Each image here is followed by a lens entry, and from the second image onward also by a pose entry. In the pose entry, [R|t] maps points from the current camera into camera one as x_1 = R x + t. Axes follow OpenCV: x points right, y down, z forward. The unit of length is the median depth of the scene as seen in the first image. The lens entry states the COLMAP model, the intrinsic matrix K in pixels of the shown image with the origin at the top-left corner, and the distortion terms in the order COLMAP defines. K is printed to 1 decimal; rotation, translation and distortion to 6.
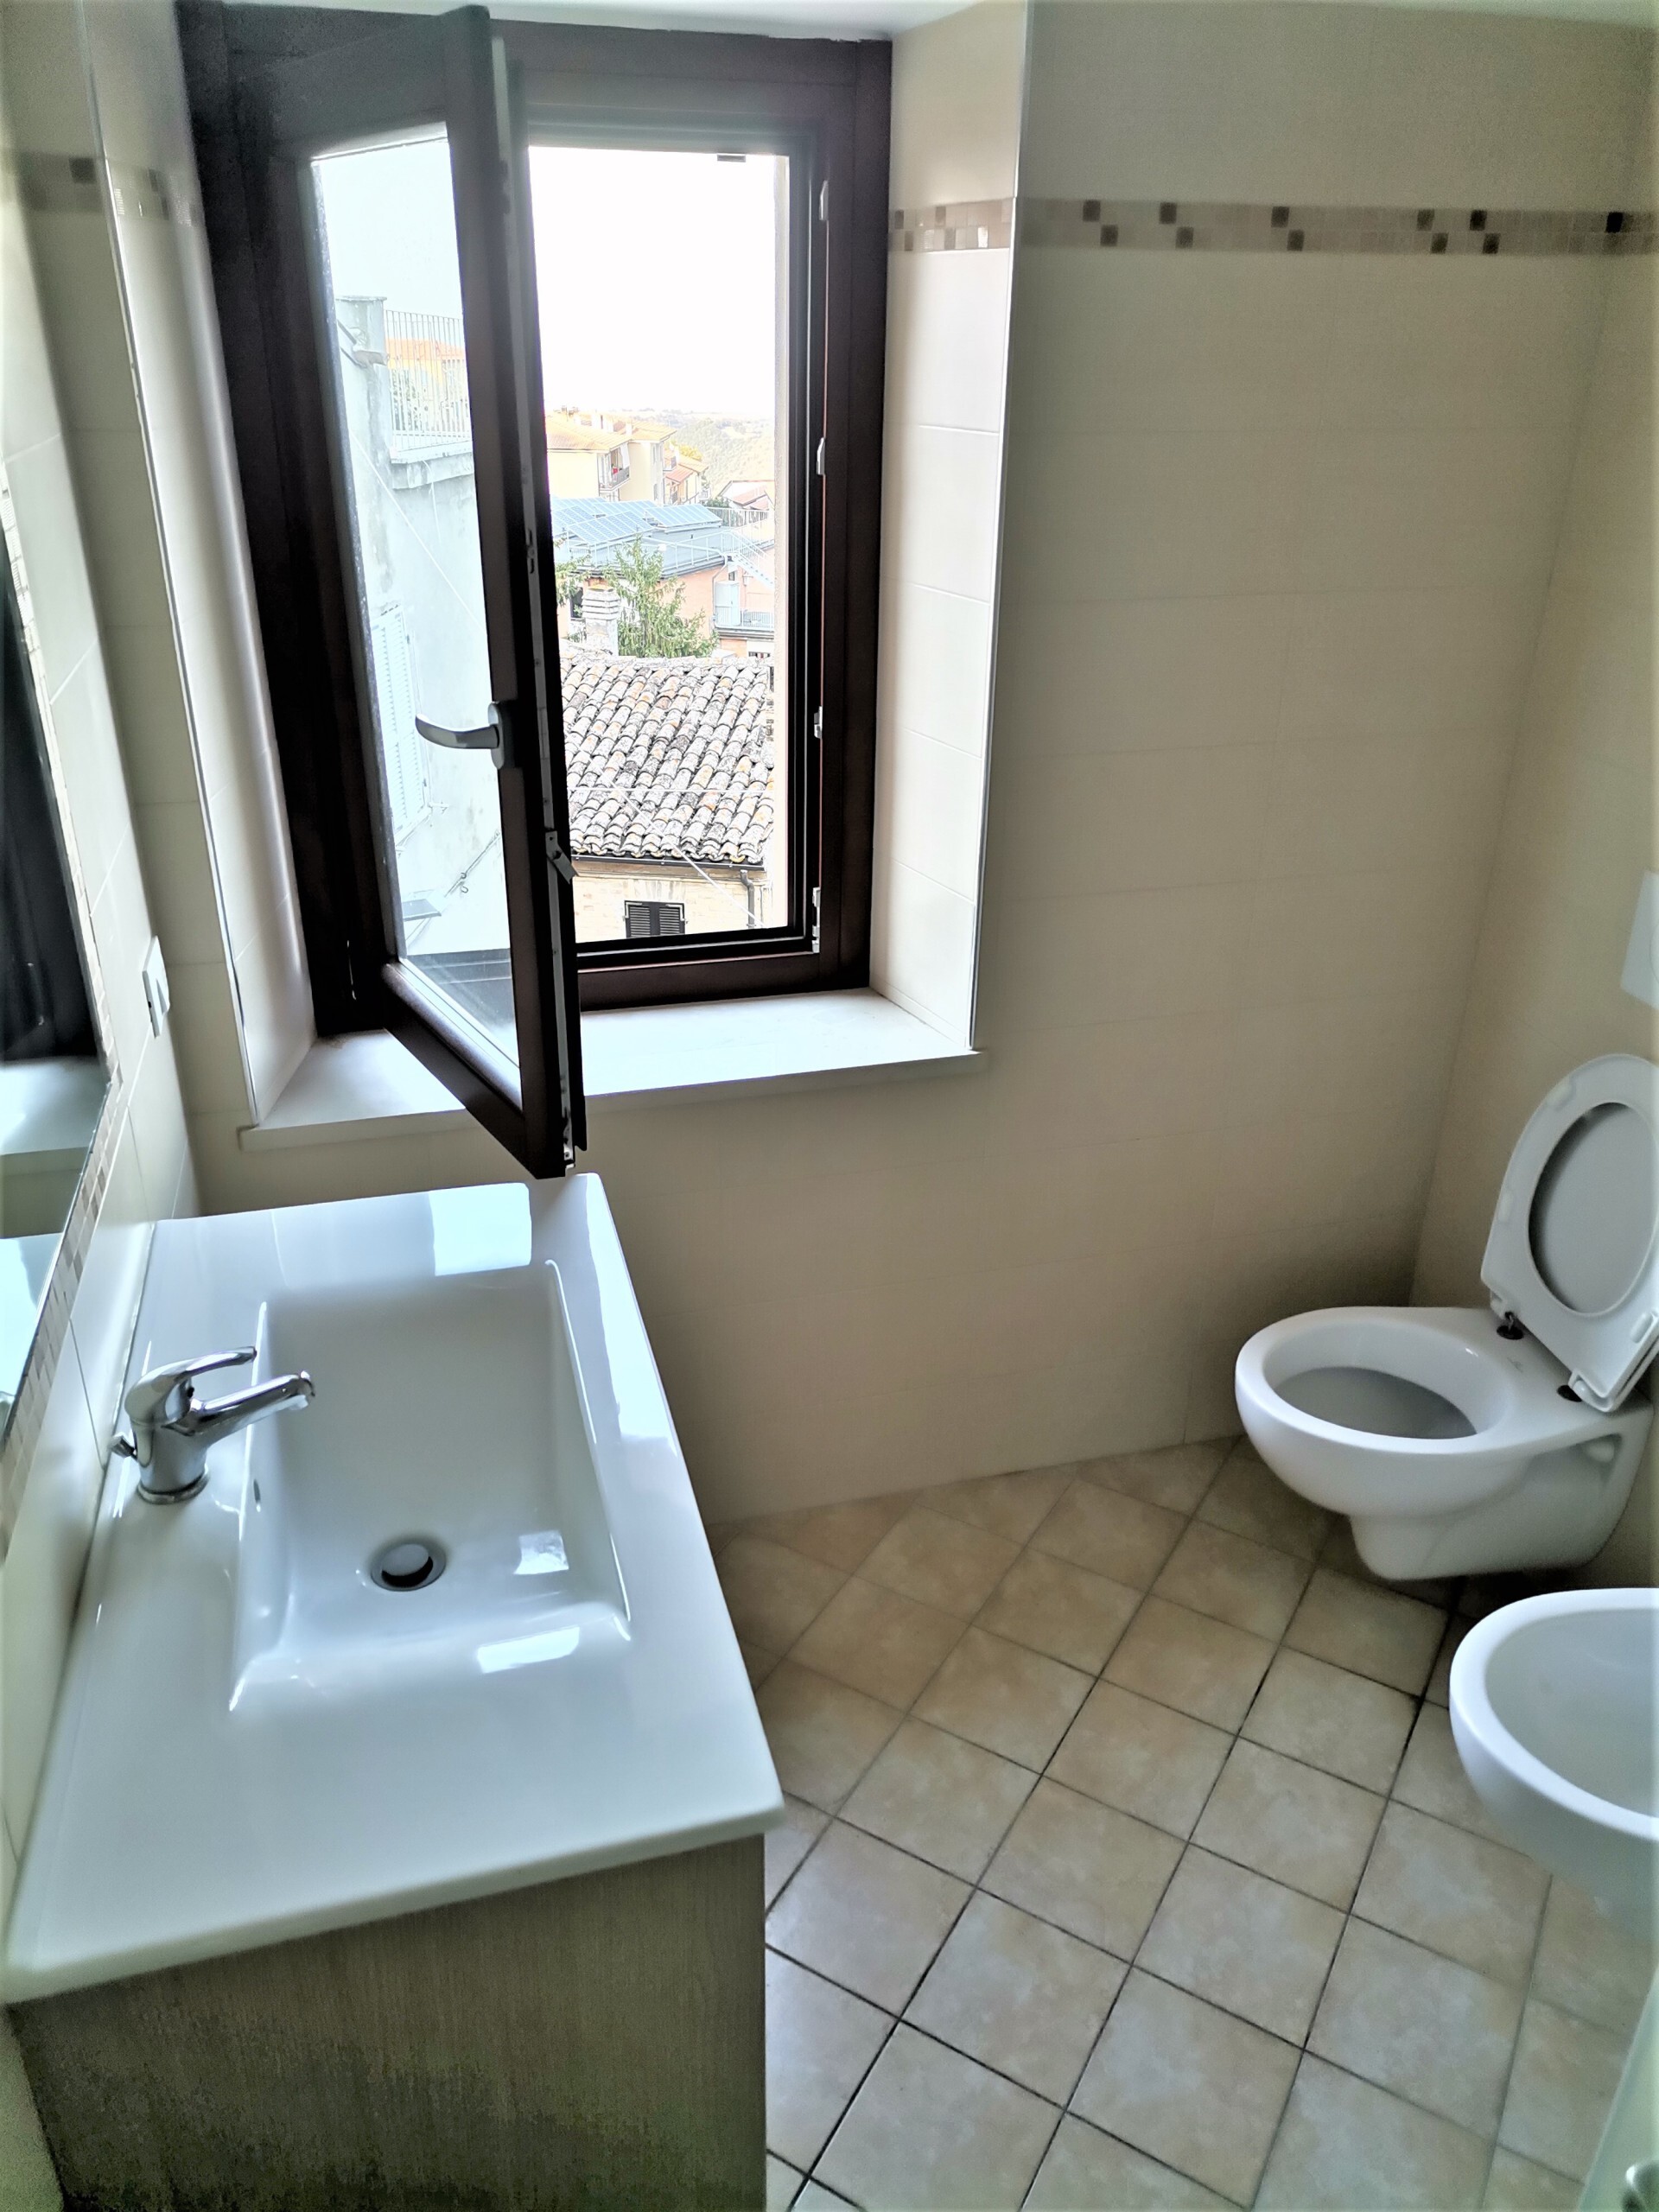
lens RADIAL K [[1630.2, 0, 825.6], [0, 1630.2, 1115.6], [0, 0, 1]] dist [0.021906, -0.014660]
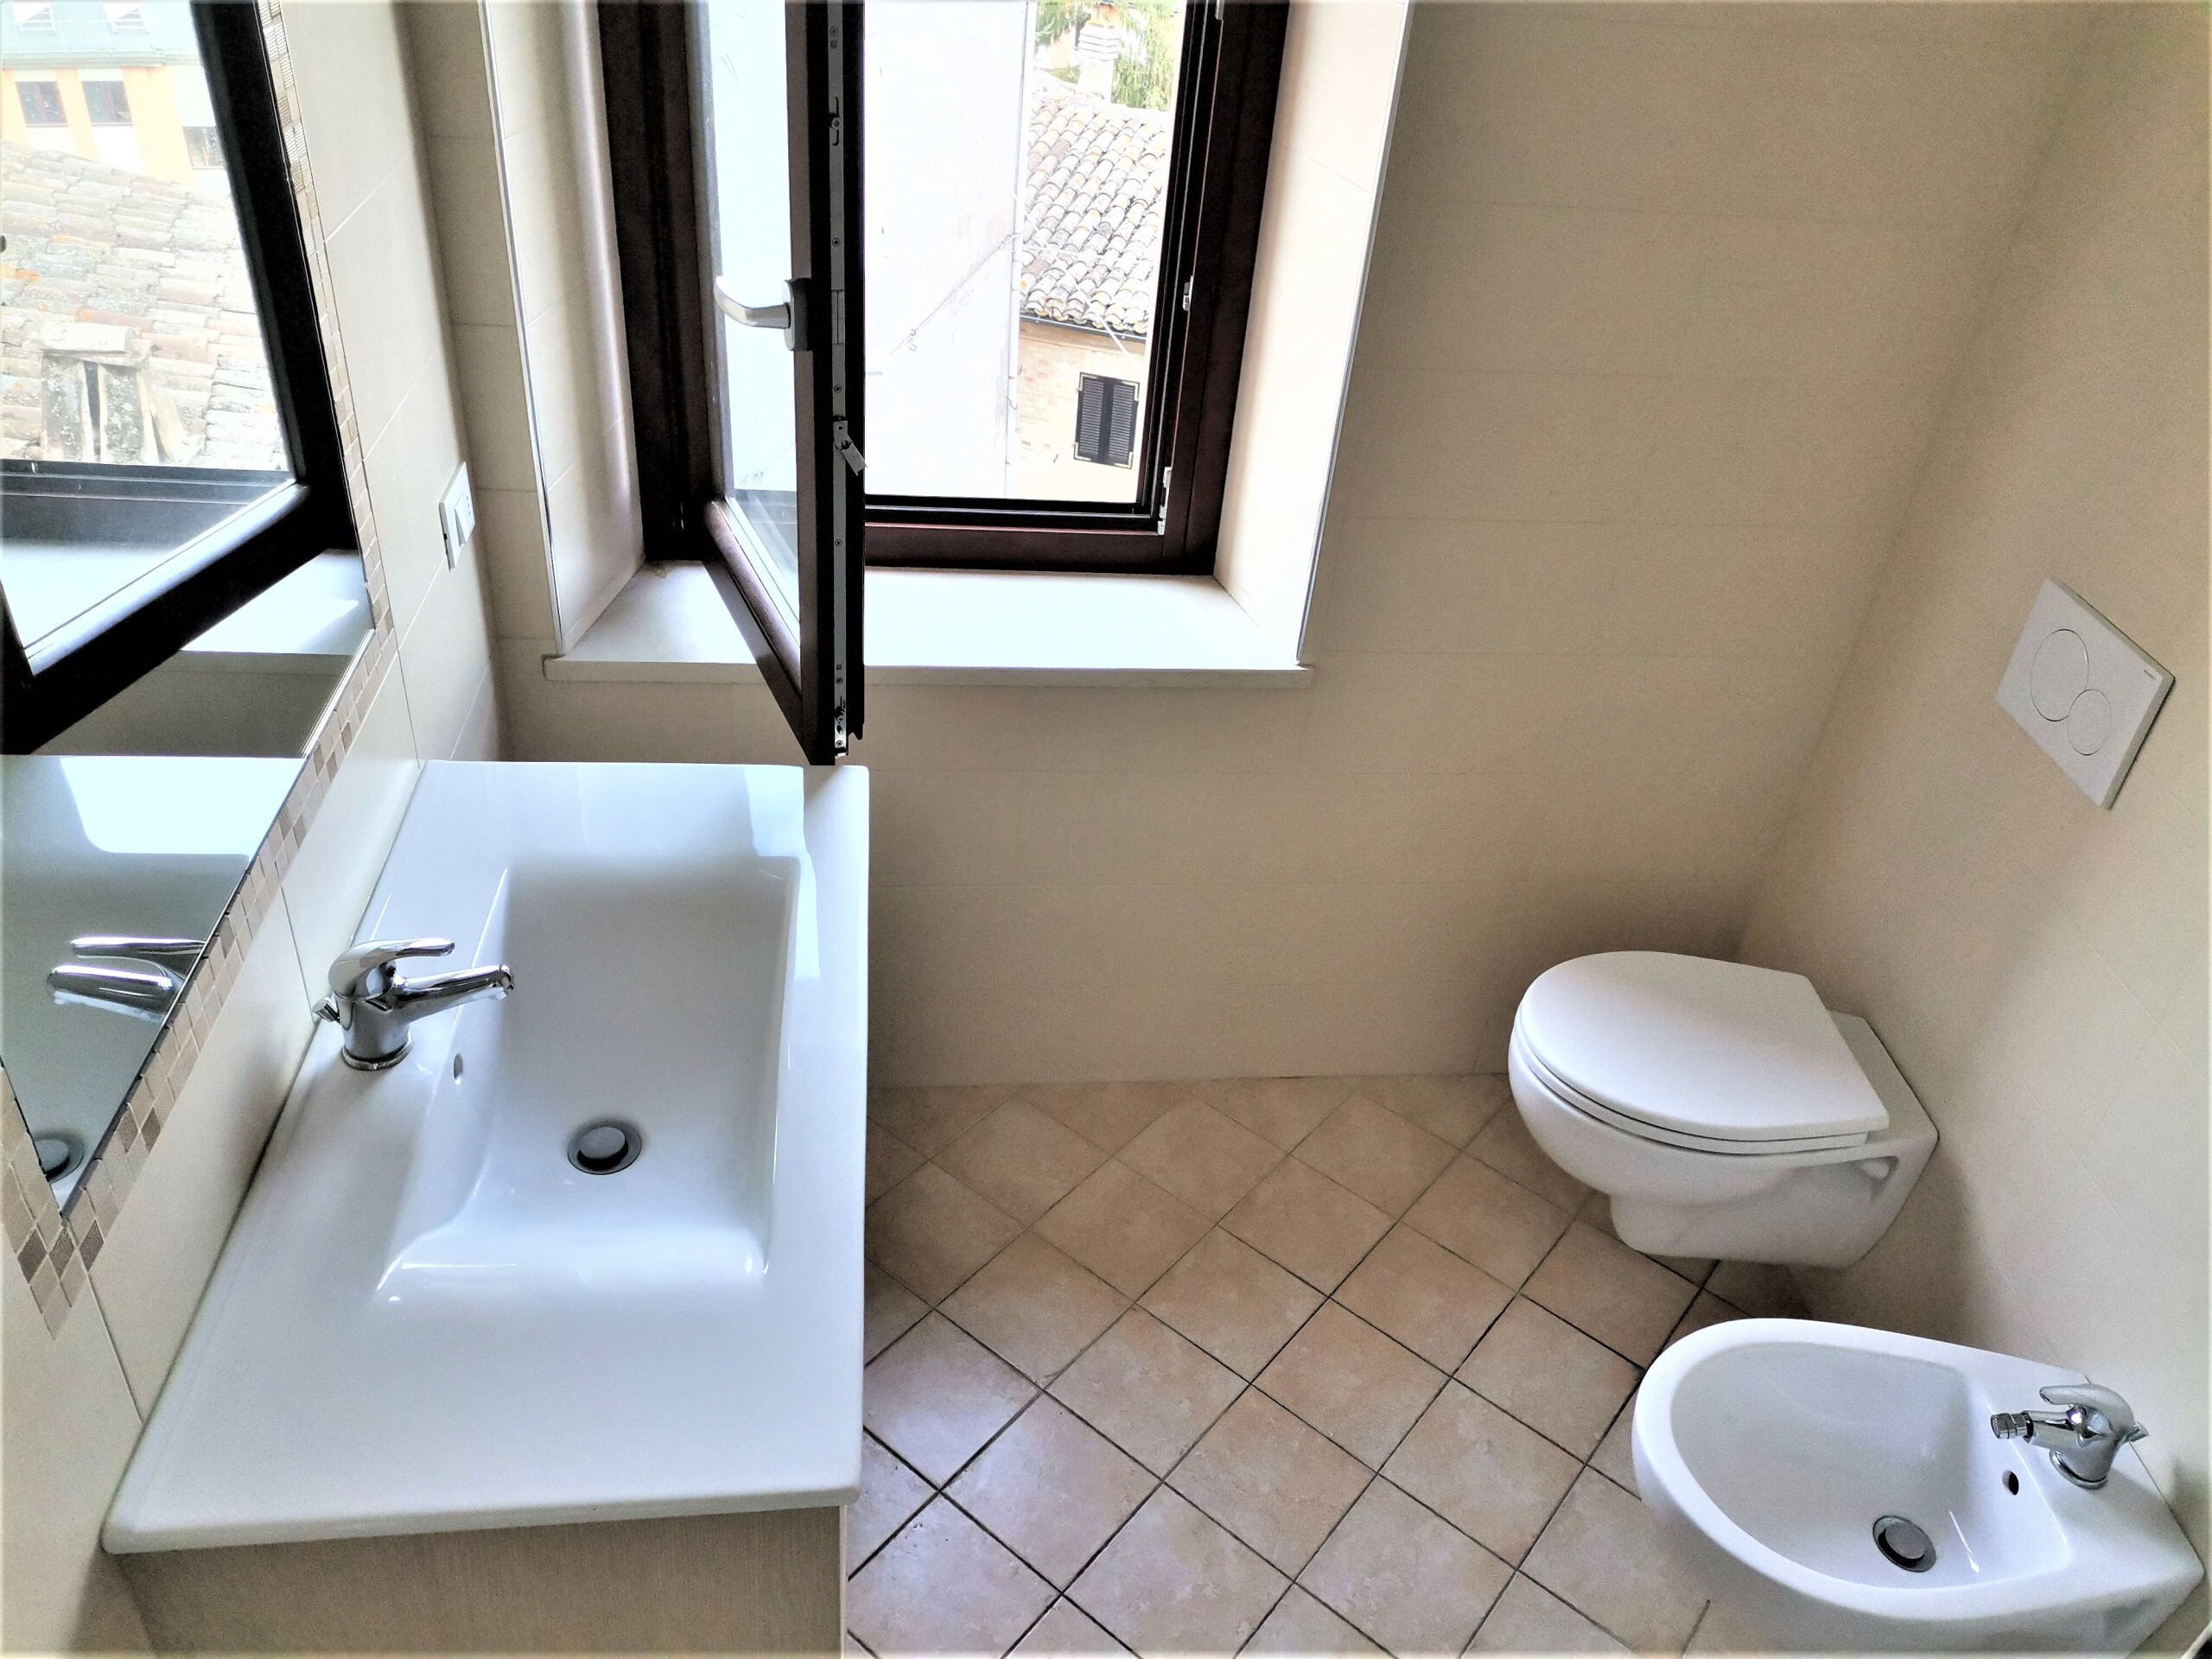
lens RADIAL K [[1630.2, 0, 1106.2], [0, 1630.2, 846.1], [0, 0, 1]] dist [0.021906, -0.014660]
pose [[0.986628, 0.143370, -0.077529, 0.074958], [-0.130042, 0.979184, 0.155843, -0.077827], [0.098259, -0.143677, 0.984735, 0.028216]]
